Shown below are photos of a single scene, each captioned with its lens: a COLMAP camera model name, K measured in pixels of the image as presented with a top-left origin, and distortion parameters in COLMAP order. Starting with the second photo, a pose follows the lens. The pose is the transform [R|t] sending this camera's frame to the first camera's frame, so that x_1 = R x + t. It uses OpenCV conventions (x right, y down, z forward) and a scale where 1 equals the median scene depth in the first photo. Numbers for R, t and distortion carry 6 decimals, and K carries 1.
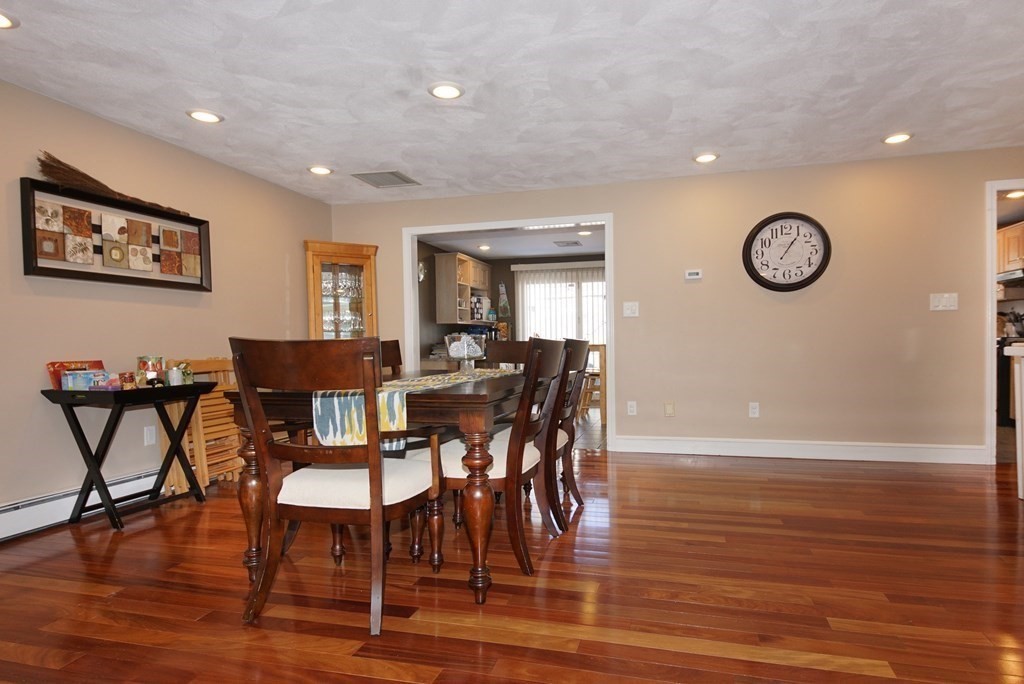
lens RADIAL K [[579.1, 0, 512.0], [0, 579.1, 343.0], [0, 0, 1]] dist [0.033312, -0.019796]
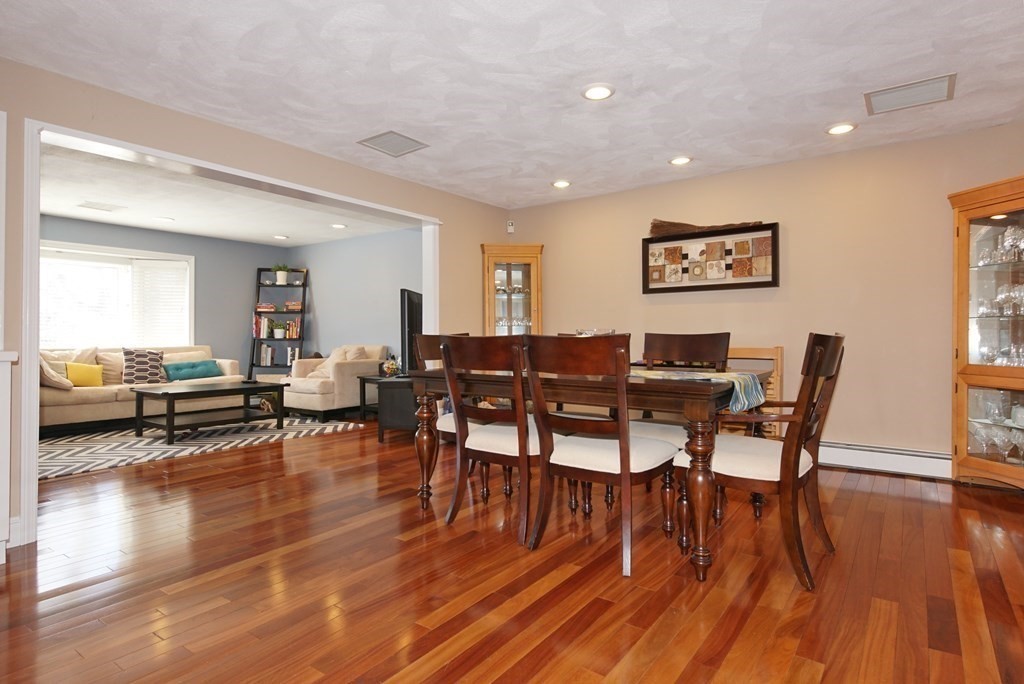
lens RADIAL K [[579.1, 0, 540.2], [0, 579.1, 333.4], [0, 0, 1]] dist [0.033312, -0.019796]
pose [[-0.336183, -0.002877, -0.941792, 0.777840], [-0.002662, 0.999994, -0.002104, 0.004231], [0.941793, 0.001799, -0.336189, 1.115421]]
